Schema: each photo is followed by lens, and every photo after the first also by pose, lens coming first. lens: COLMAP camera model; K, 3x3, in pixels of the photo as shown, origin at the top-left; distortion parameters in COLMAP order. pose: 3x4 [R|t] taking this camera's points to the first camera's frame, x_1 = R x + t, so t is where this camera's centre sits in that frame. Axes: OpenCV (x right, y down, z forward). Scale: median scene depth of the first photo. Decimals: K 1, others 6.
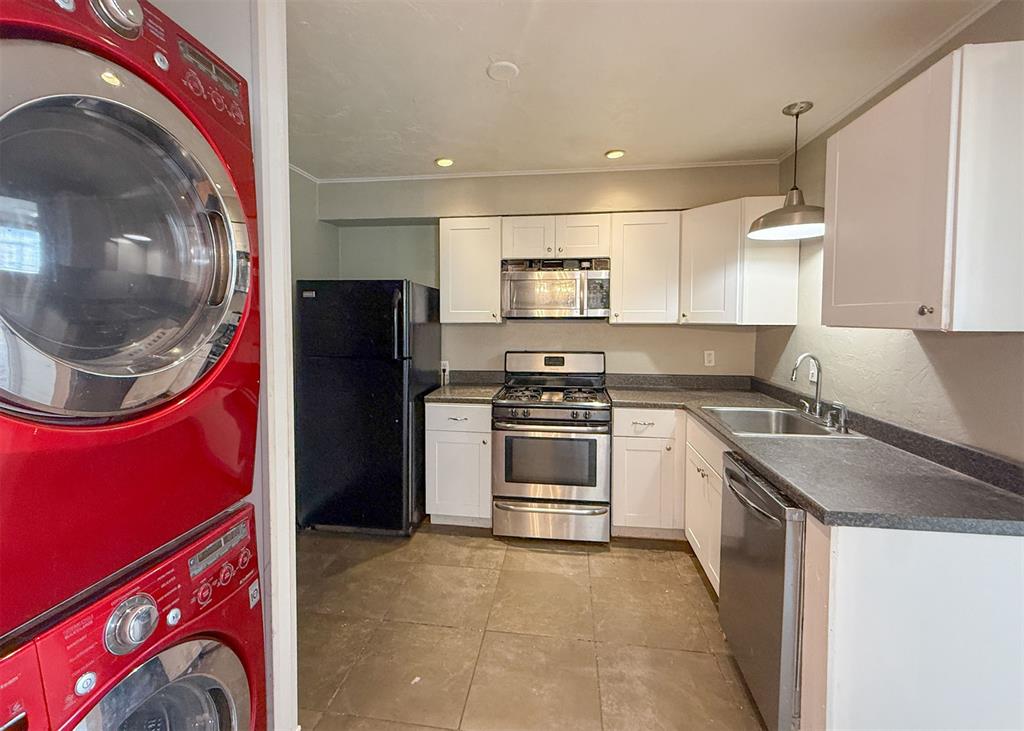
lens RADIAL K [[419.5, 0, 492.5], [0, 419.5, 335.2], [0, 0, 1]] dist [-0.008842, 0.000749]
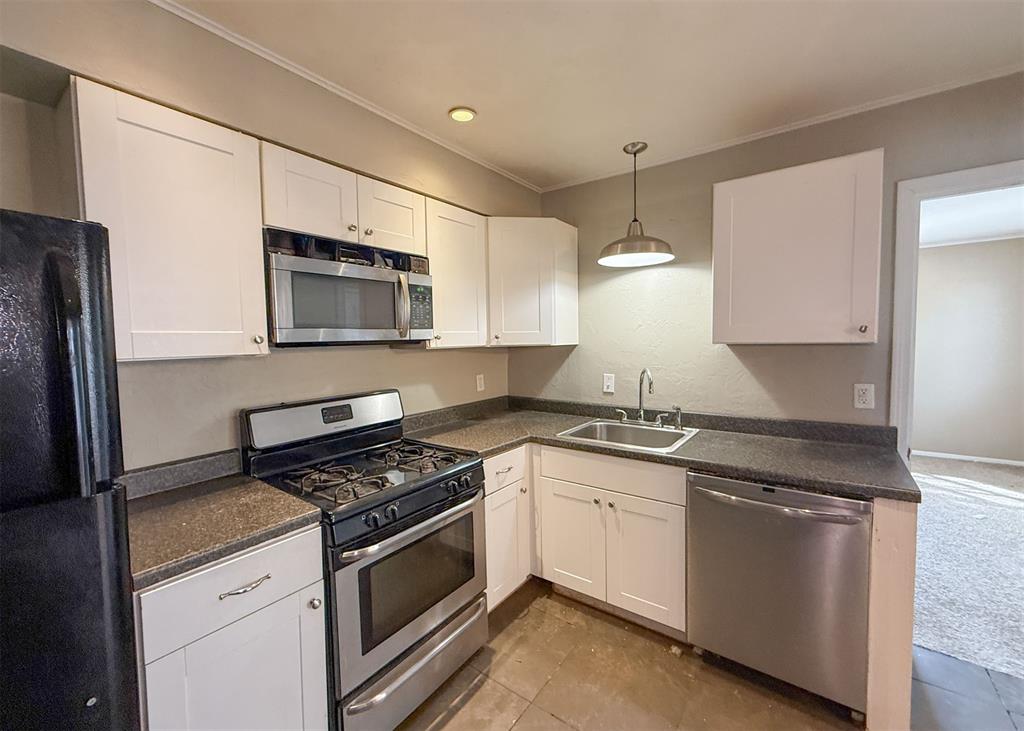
lens RADIAL K [[419.5, 0, 512.2], [0, 419.5, 361.5], [0, 0, 1]] dist [-0.008842, 0.000749]
pose [[0.478817, -0.058010, 0.875996, -0.304874], [0.055181, 0.997830, 0.035916, -0.025311], [-0.876179, 0.031141, 0.480979, 0.547490]]
